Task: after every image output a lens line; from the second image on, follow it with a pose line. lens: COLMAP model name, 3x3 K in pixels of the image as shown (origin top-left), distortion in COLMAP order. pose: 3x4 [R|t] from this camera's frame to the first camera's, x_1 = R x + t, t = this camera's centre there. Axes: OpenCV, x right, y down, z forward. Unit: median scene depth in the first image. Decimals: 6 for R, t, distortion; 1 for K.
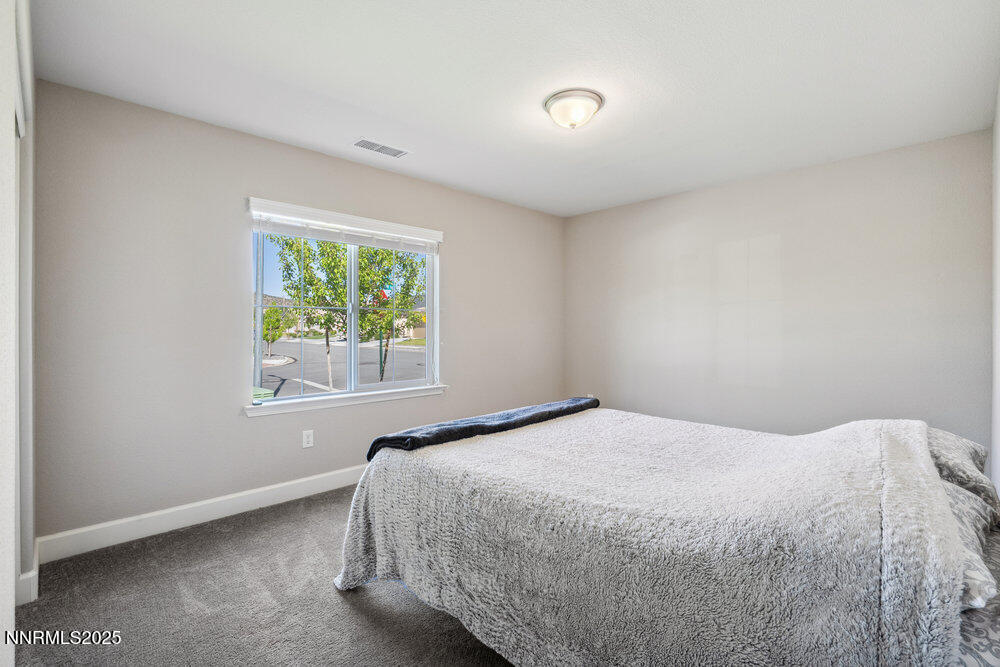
lens RADIAL K [[448.4, 0, 503.8], [0, 448.4, 331.8], [0, 0, 1]] dist [-0.001157, 0.000153]
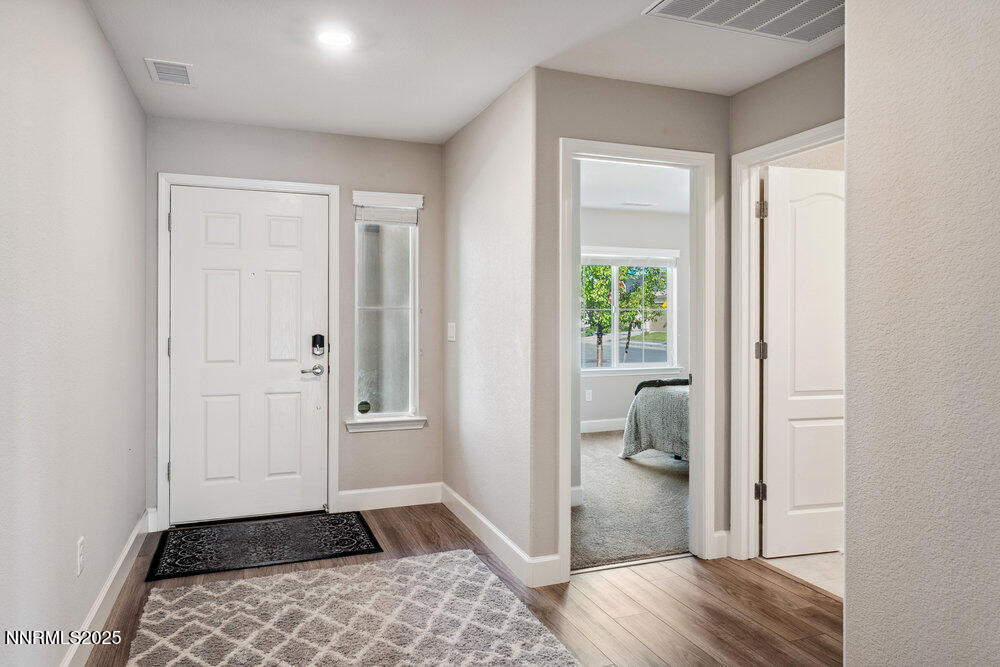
lens RADIAL K [[654.1, 0, 500.5], [0, 654.1, 320.4], [0, 0, 1]] dist [0.000100, -0.000027]
pose [[0.912251, -0.002935, -0.409620, 0.248998], [-0.000075, 0.999973, -0.007334, -0.005963], [0.409631, 0.006721, 0.912227, -1.409769]]
